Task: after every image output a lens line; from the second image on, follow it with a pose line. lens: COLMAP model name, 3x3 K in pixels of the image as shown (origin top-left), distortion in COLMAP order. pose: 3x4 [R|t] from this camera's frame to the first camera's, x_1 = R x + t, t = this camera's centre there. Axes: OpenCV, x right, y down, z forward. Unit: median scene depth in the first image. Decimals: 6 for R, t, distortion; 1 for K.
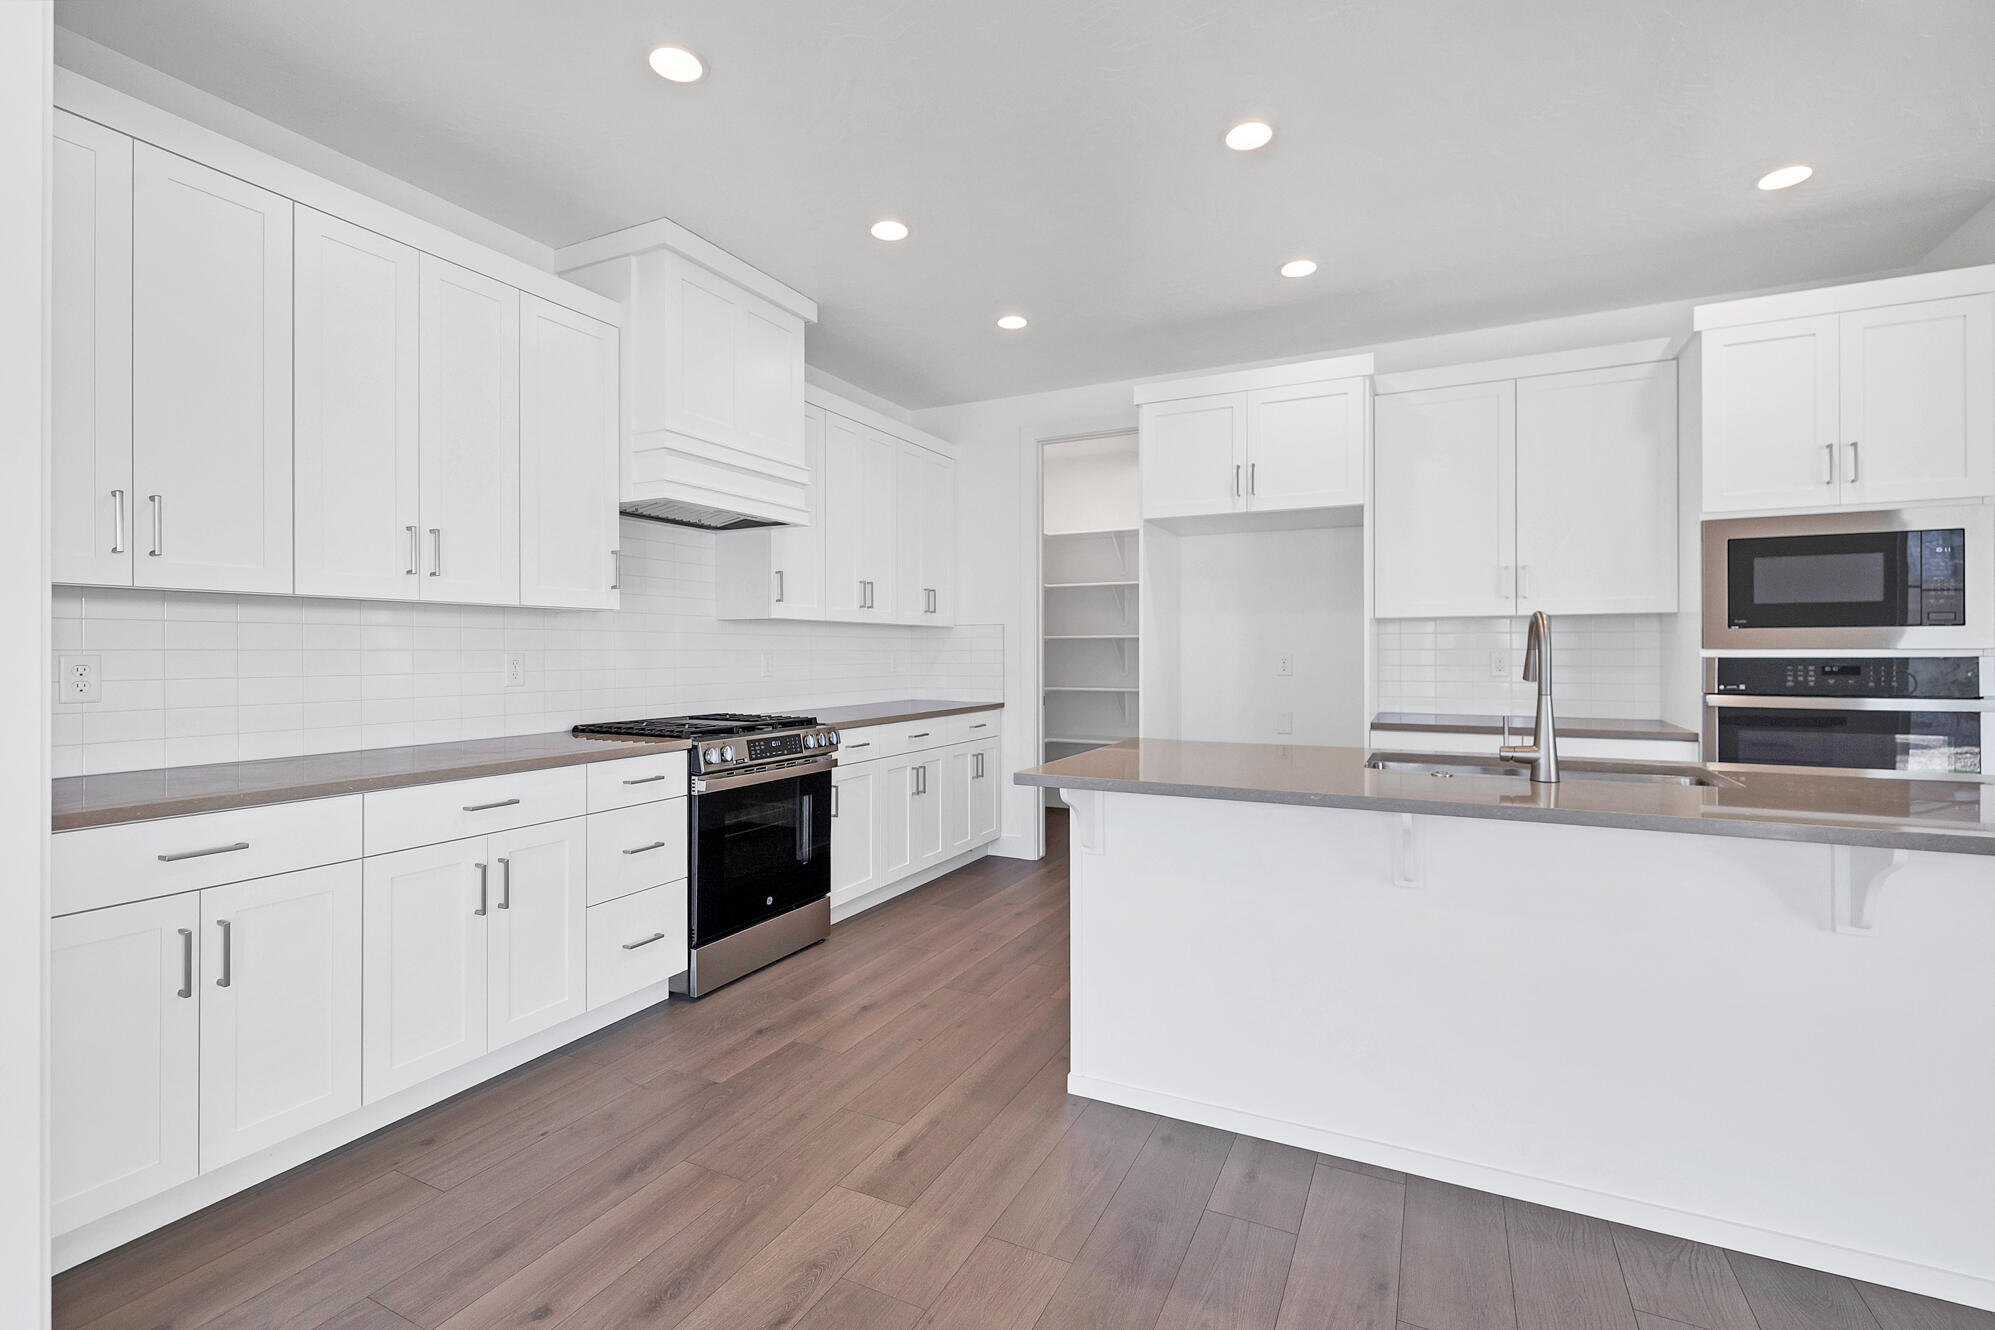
lens RADIAL K [[870.0, 0, 987.5], [0, 870.0, 652.4], [0, 0, 1]] dist [0.002340, -0.000527]
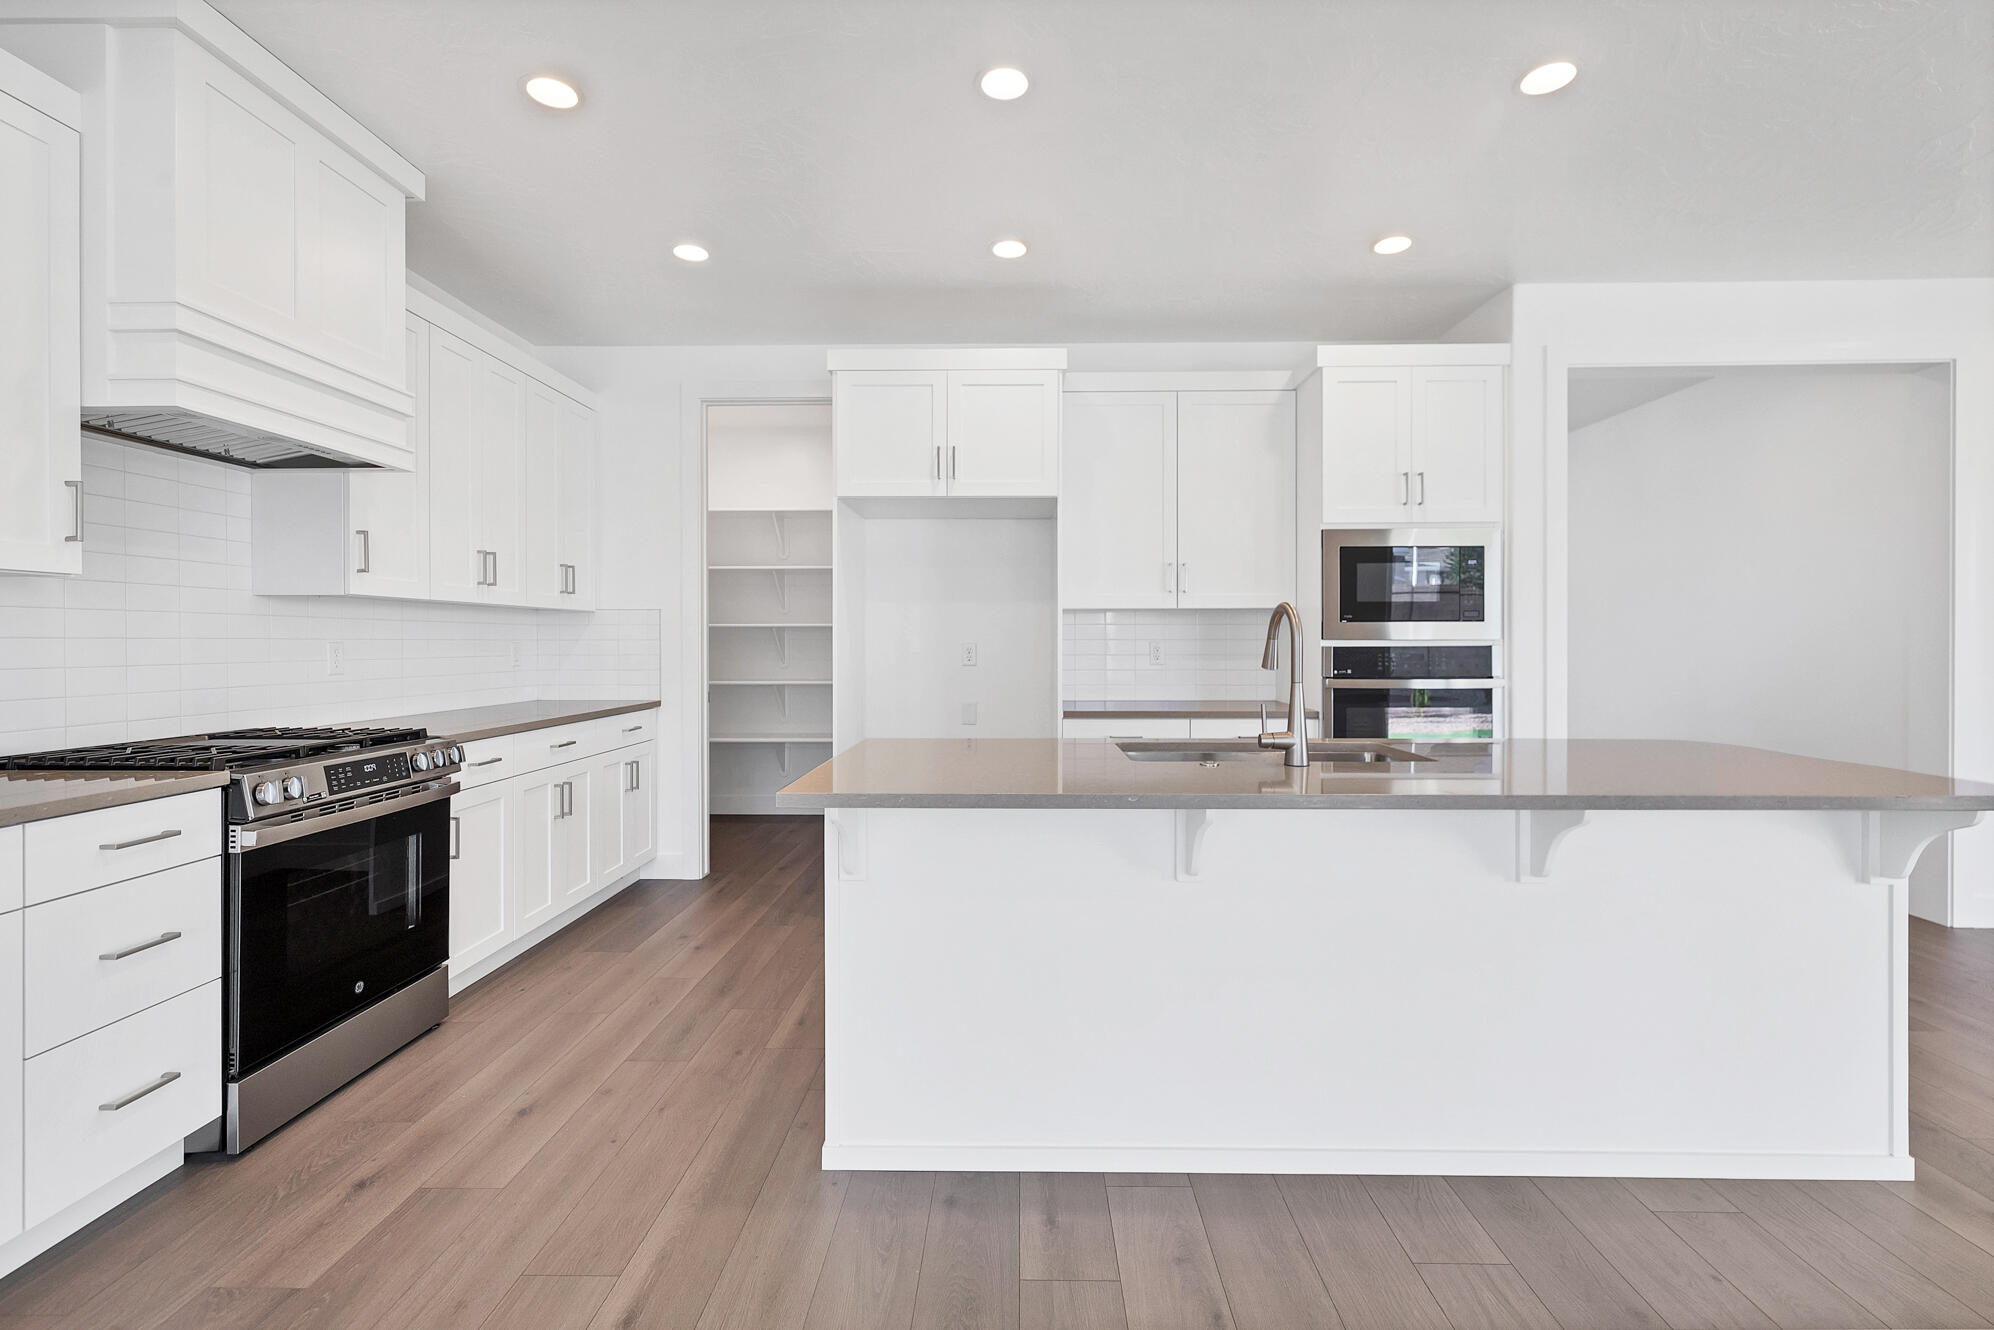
lens RADIAL K [[869.5, 0, 980.3], [0, 869.5, 644.0], [0, 0, 1]] dist [0.002340, -0.000527]
pose [[0.906478, -0.000255, 0.422253, -0.090891], [-0.000121, 1.000000, 0.000865, 0.001496], [-0.422253, -0.000835, 0.906478, 0.135370]]
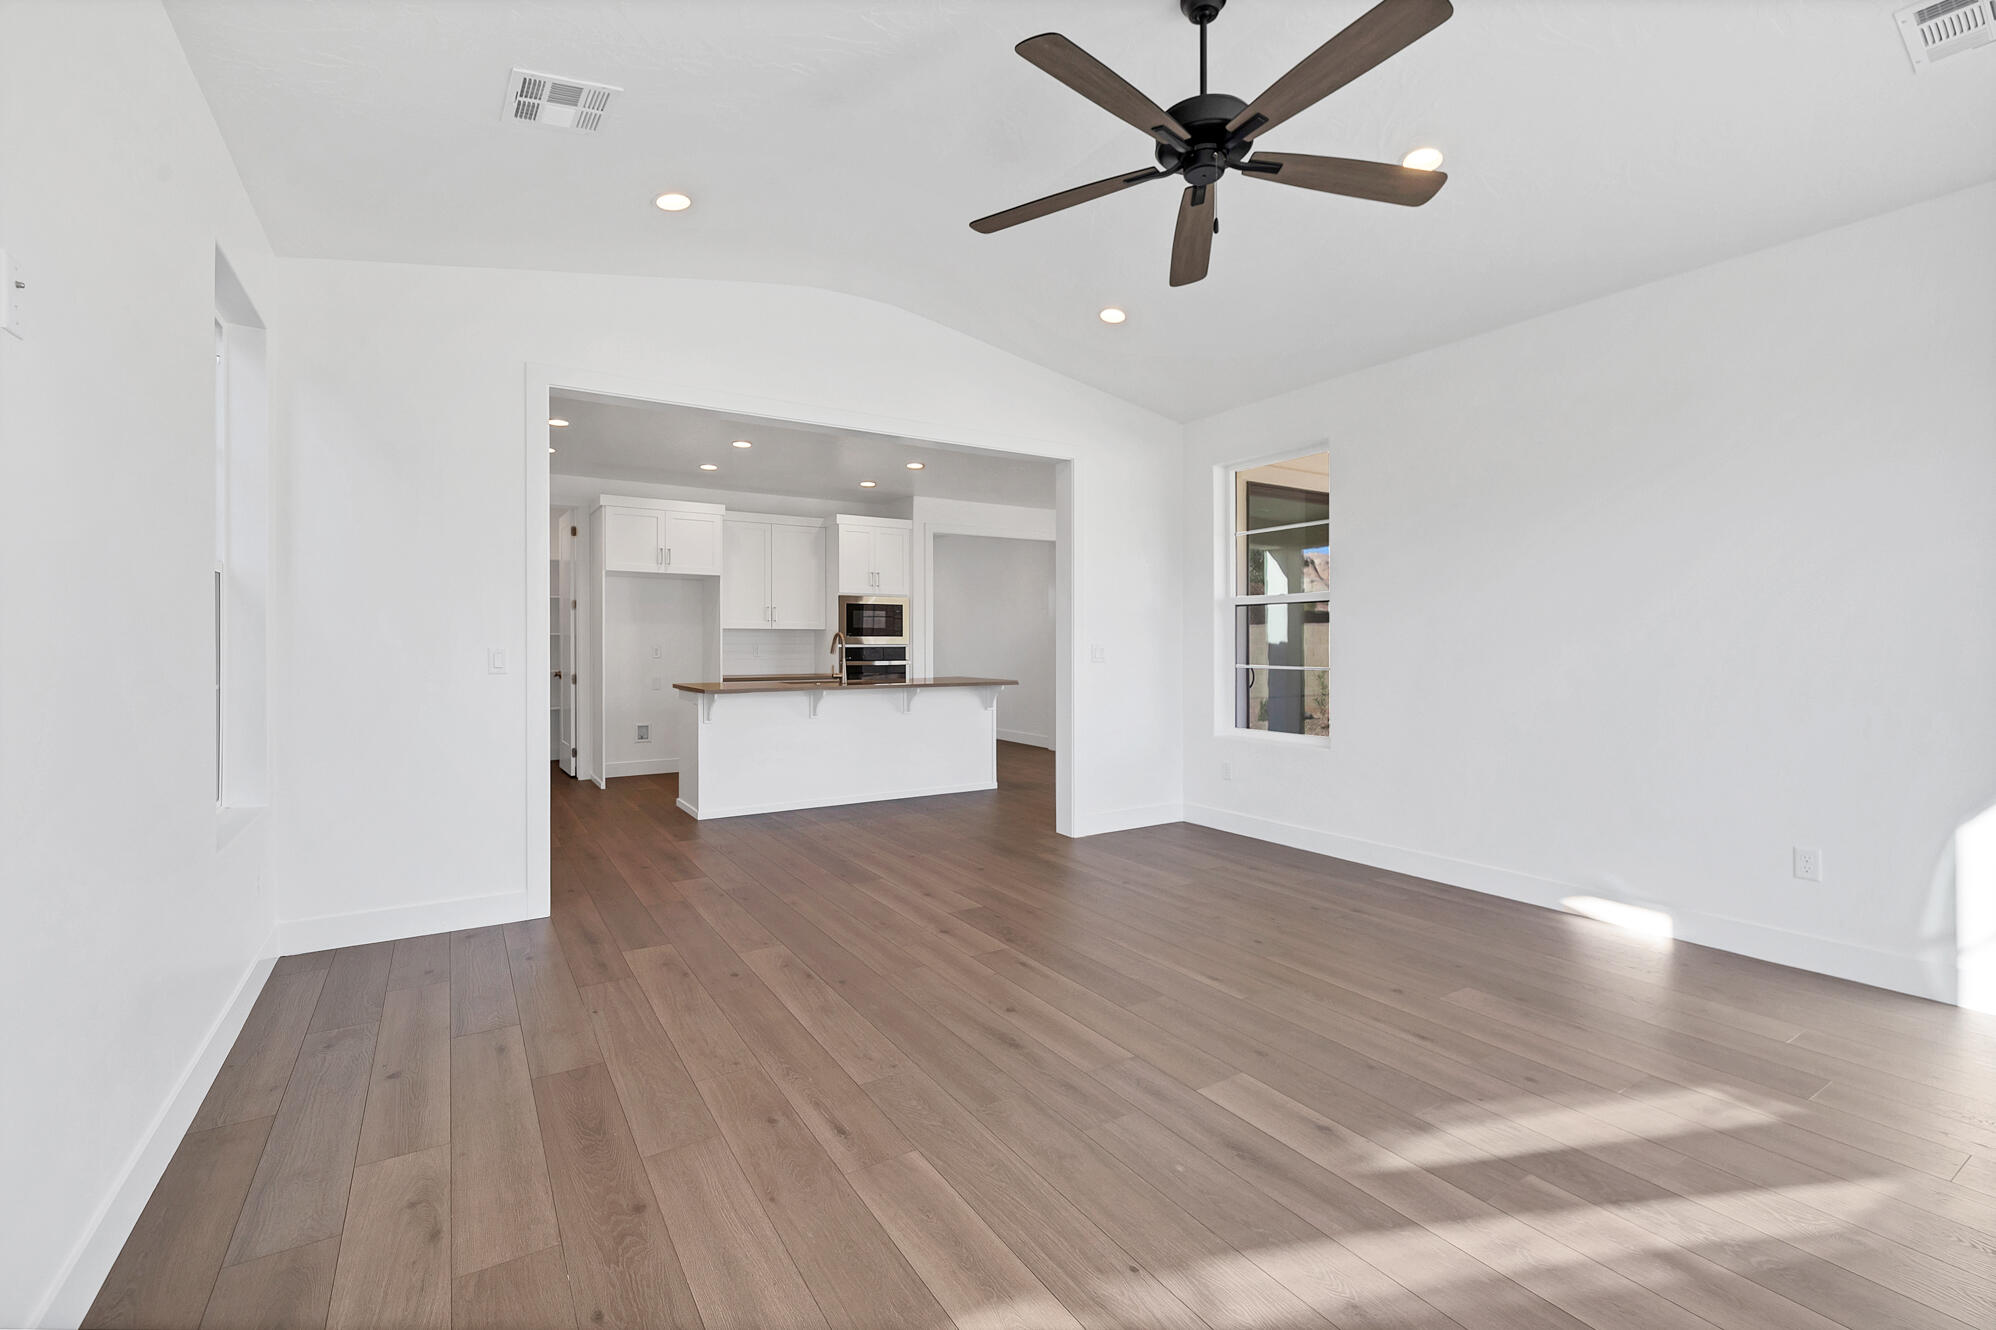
lens RADIAL K [[870.4, 0, 1016.2], [0, 870.4, 647.2], [0, 0, 1]] dist [0.002340, -0.000527]
pose [[0.495625, 0.001590, 0.868535, -1.208994], [0.002020, 0.999994, -0.002984, 0.014980], [-0.868534, 0.003234, 0.495619, -0.776771]]
